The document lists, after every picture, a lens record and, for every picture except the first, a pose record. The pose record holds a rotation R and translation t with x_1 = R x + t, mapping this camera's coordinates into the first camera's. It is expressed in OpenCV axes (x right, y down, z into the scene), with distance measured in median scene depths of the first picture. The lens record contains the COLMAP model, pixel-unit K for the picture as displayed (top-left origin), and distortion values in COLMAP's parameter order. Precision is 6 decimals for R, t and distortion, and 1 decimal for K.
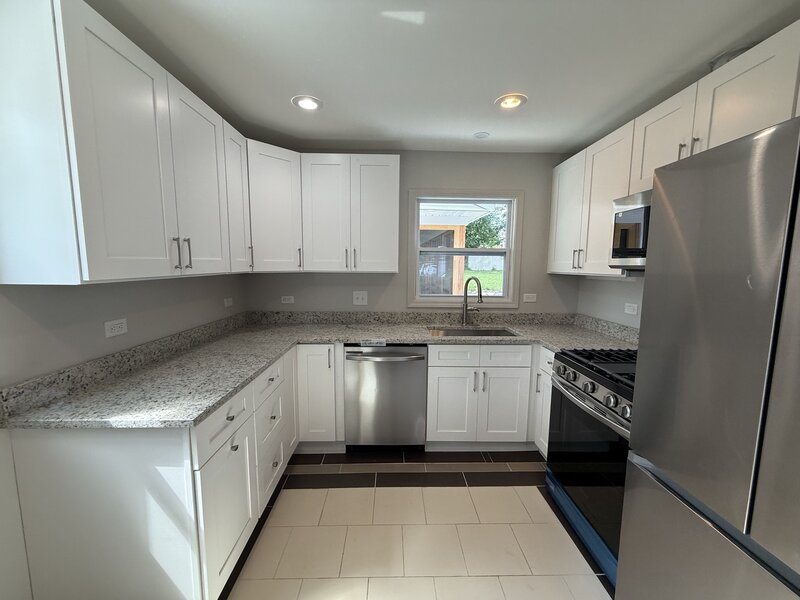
lens RADIAL K [[318.3, 0, 397.6], [0, 318.3, 300.4], [0, 0, 1]] dist [-0.000744, -0.000038]
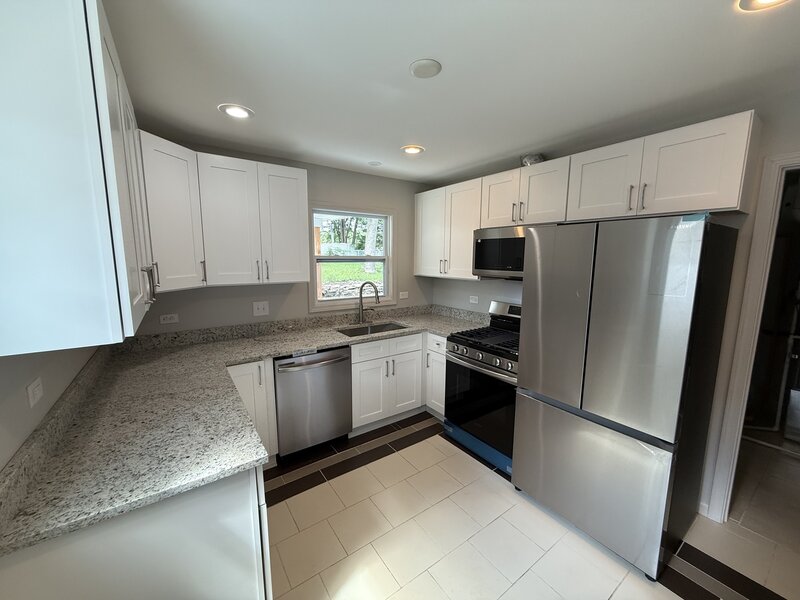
lens RADIAL K [[318.3, 0, 397.6], [0, 318.3, 300.4], [0, 0, 1]] dist [-0.000744, -0.000038]
pose [[0.828396, -0.082015, 0.554106, -0.380291], [0.063542, 0.996597, 0.052513, -0.069434], [-0.556527, -0.008292, 0.830788, -0.038503]]
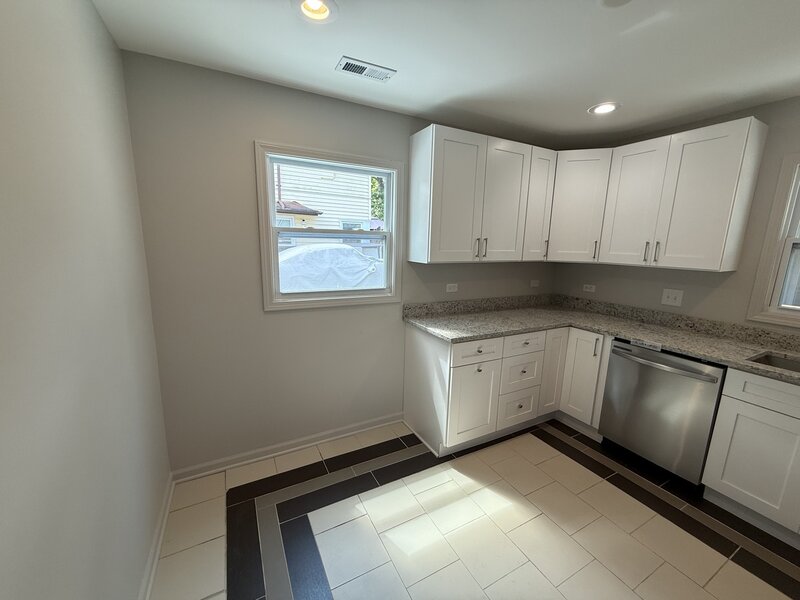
lens RADIAL K [[318.3, 0, 397.6], [0, 318.3, 300.4], [0, 0, 1]] dist [-0.000744, -0.000038]
pose [[0.451583, 0.164246, -0.876981, 0.379962], [-0.120137, 0.985153, 0.122643, -0.019186], [0.884104, 0.049974, 0.464610, -0.076743]]
